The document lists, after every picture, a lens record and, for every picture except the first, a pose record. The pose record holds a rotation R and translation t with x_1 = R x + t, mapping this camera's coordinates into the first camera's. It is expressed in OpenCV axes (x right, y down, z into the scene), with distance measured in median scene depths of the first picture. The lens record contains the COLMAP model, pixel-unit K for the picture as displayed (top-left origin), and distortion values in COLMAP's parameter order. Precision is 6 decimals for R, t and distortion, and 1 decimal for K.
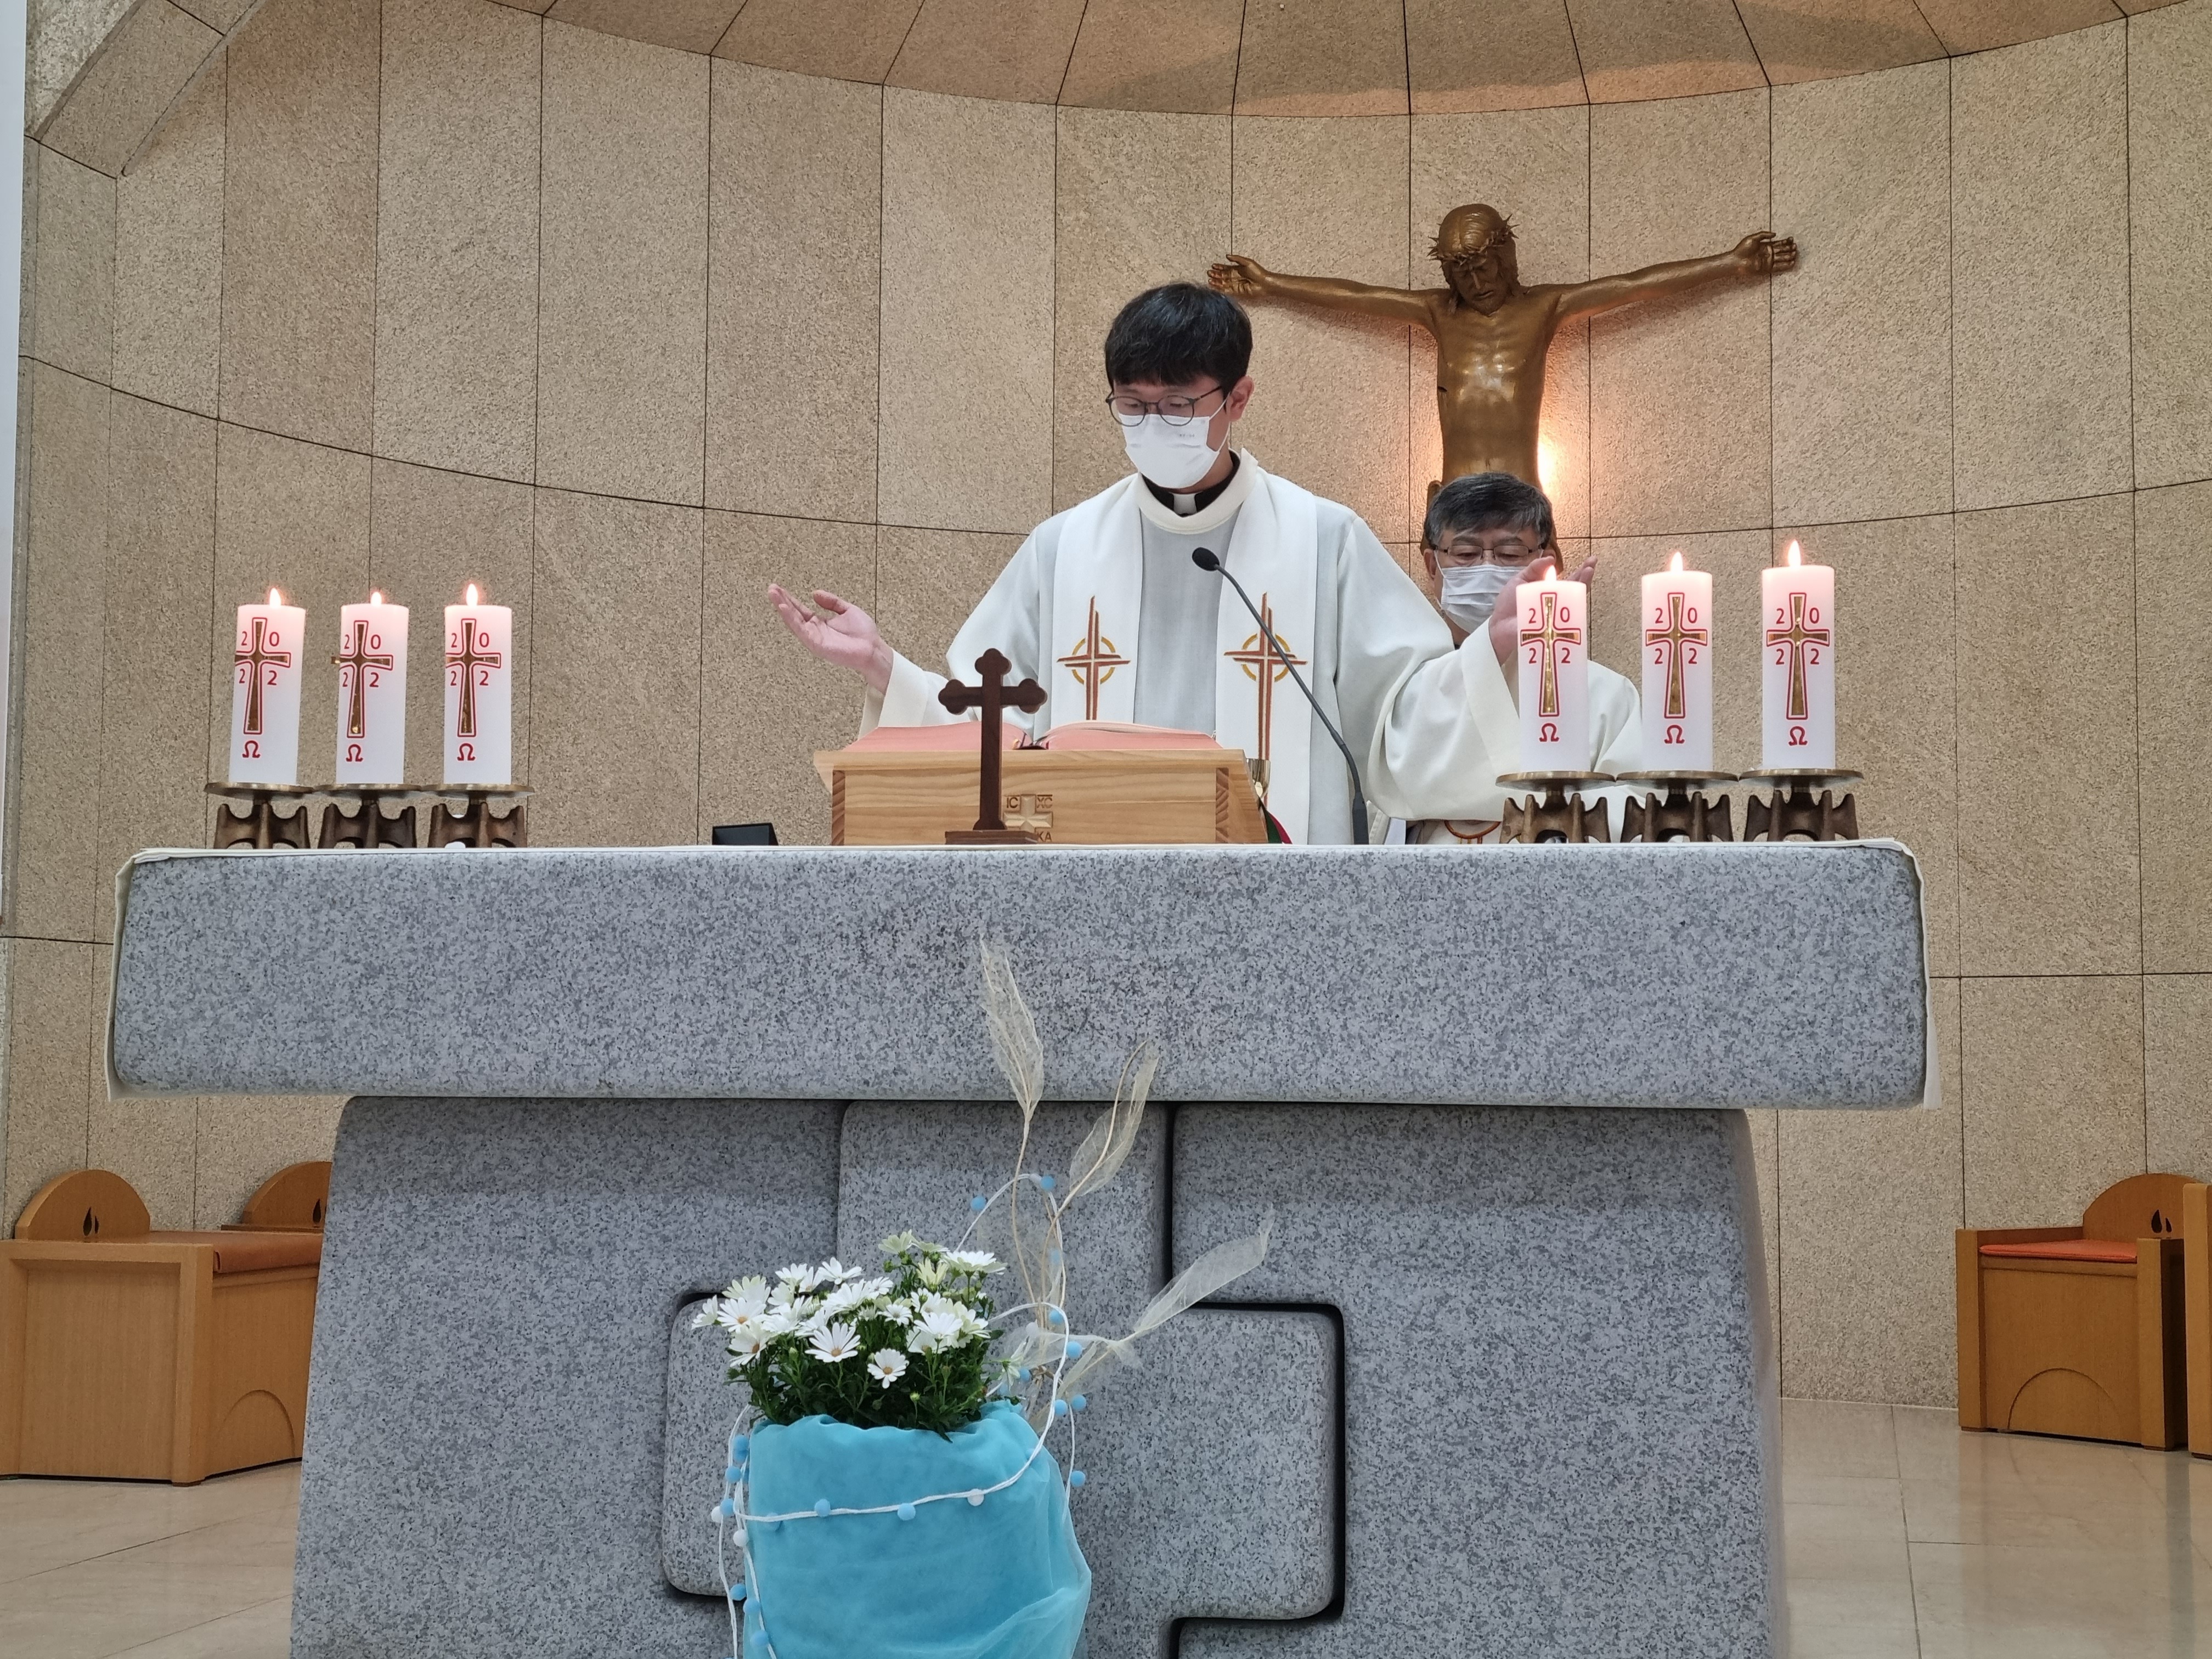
lens RADIAL K [[3369.4, 0, 1149.5], [0, 3369.4, 824.6], [0, 0, 1]] dist [0.139419, -0.403695]
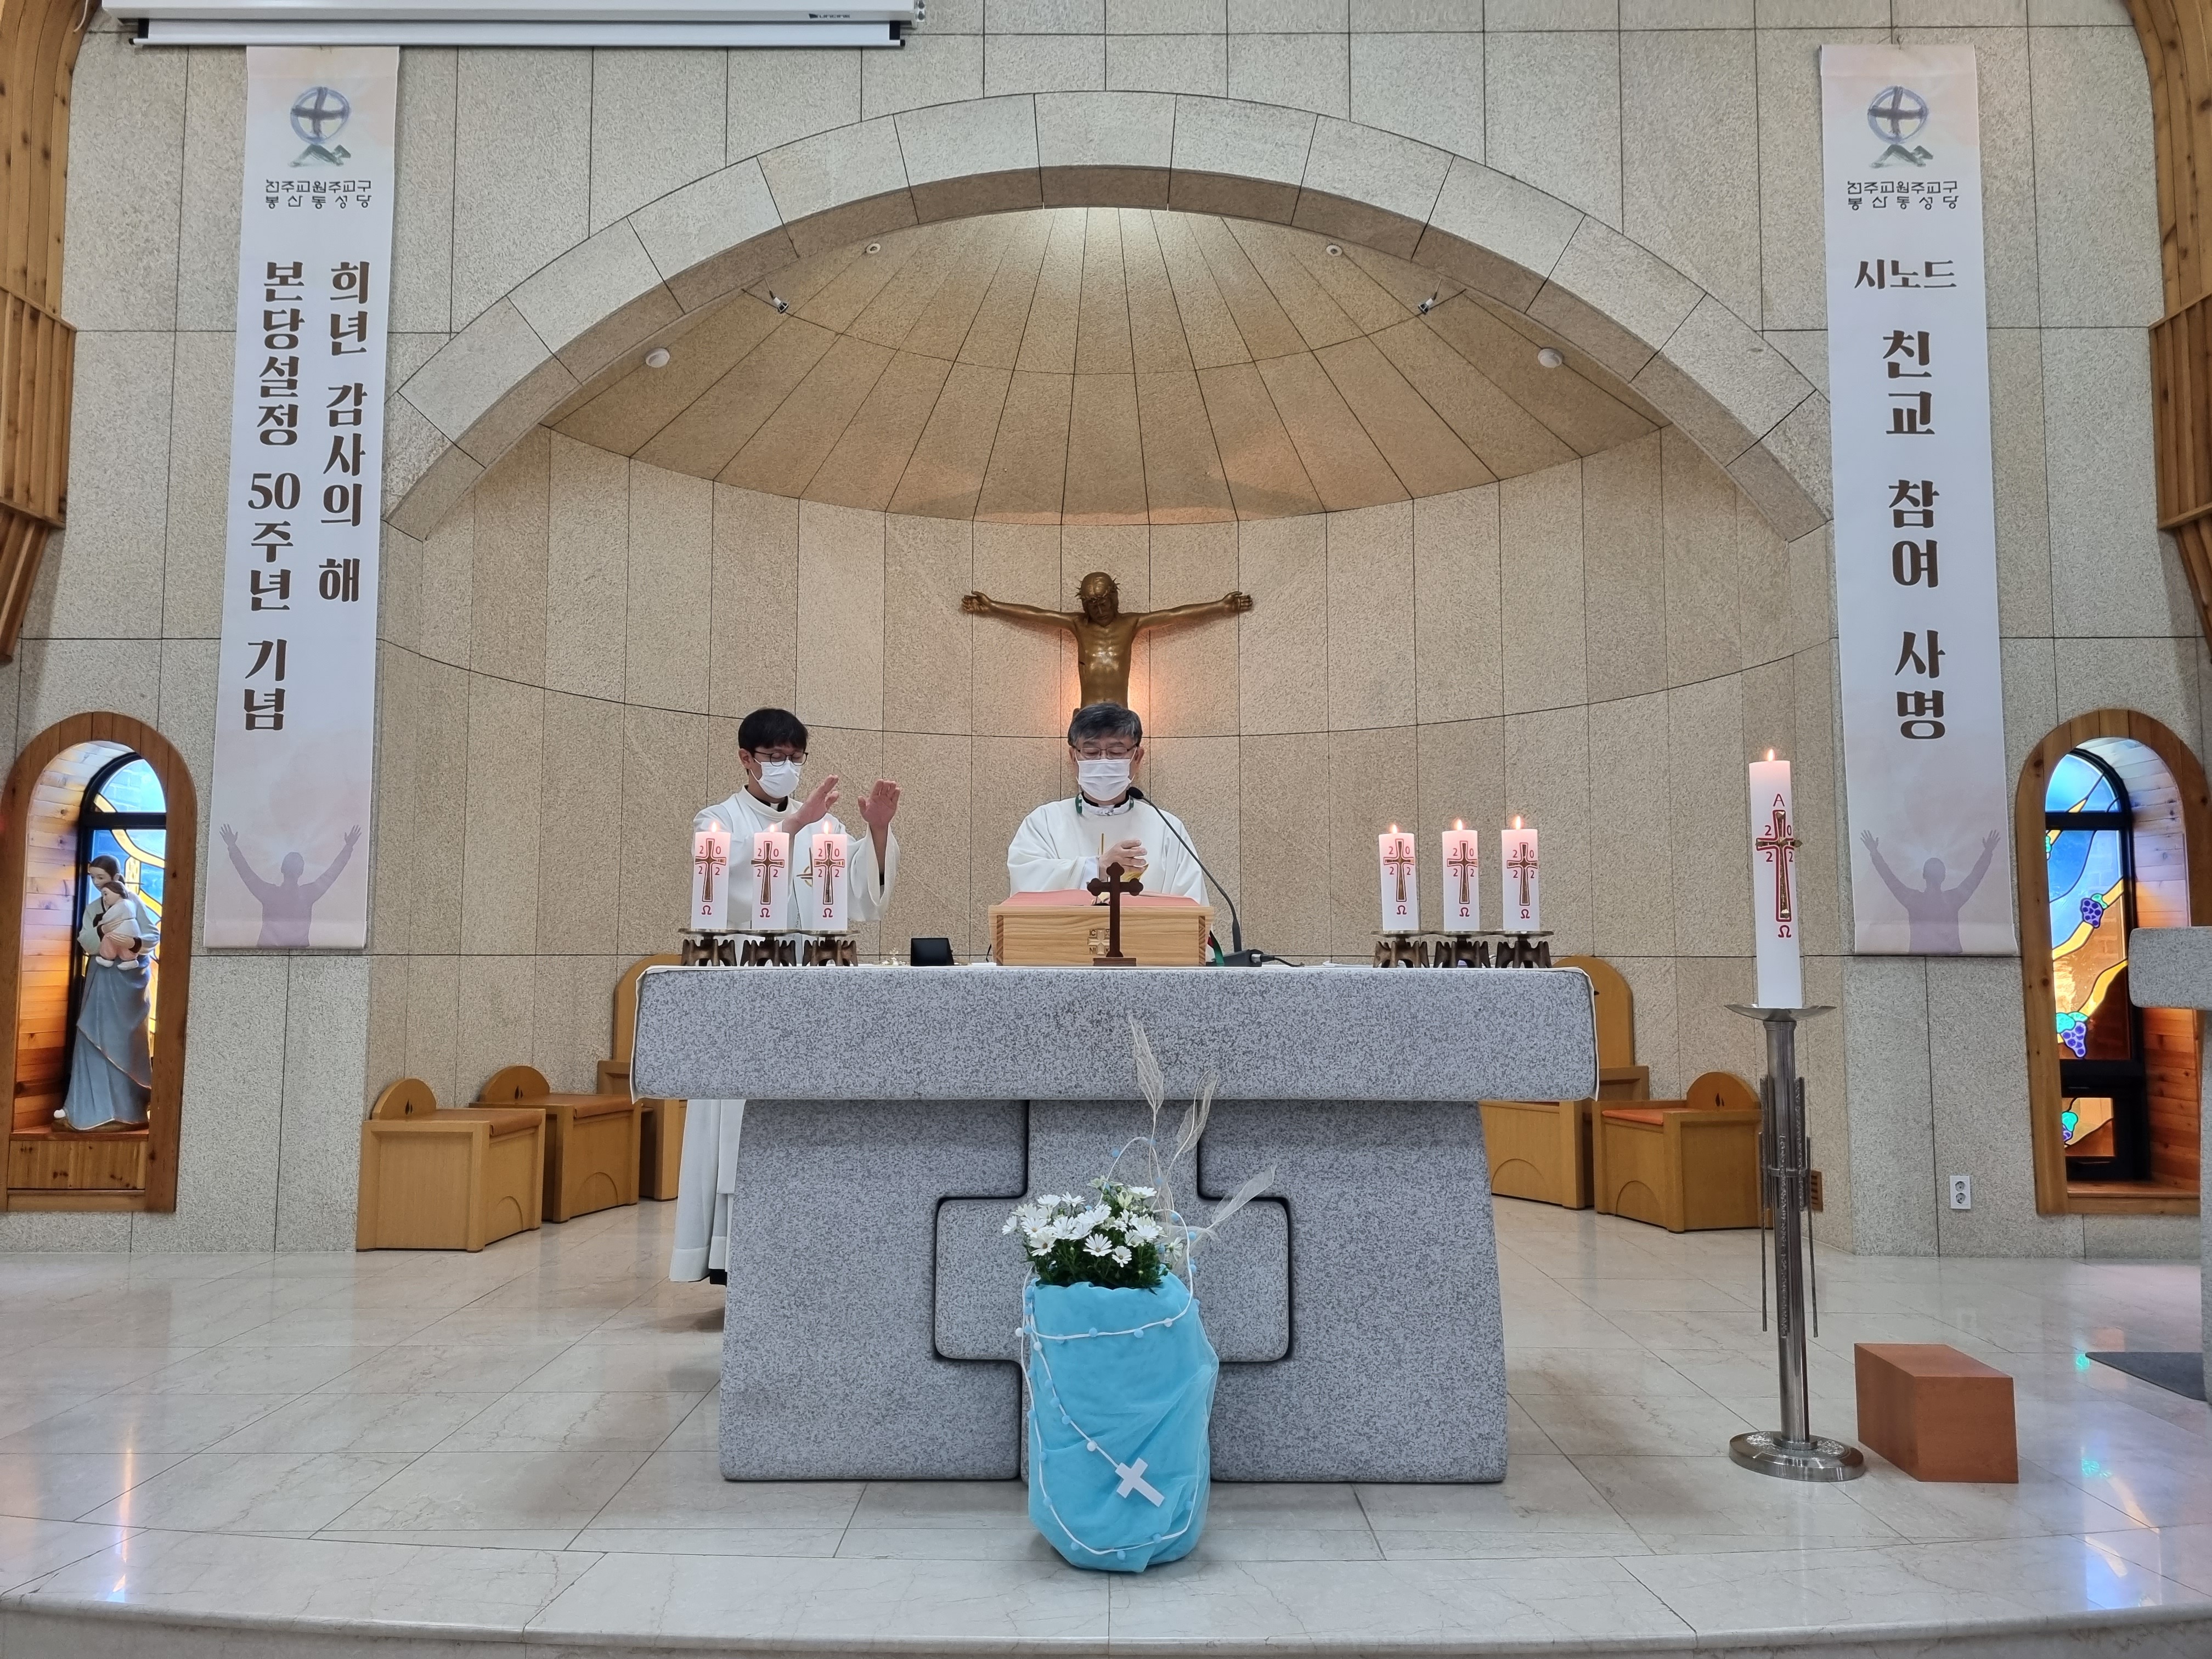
lens RADIAL K [[1668.9, 0, 1095.4], [0, 1668.9, 825.3], [0, 0, 1]] dist [0.044952, -0.011571]
pose [[0.981633, 0.009548, 0.190538, -0.238251], [-0.008536, 0.999945, -0.006129, -0.066925], [-0.190586, 0.004390, 0.981661, 0.062905]]
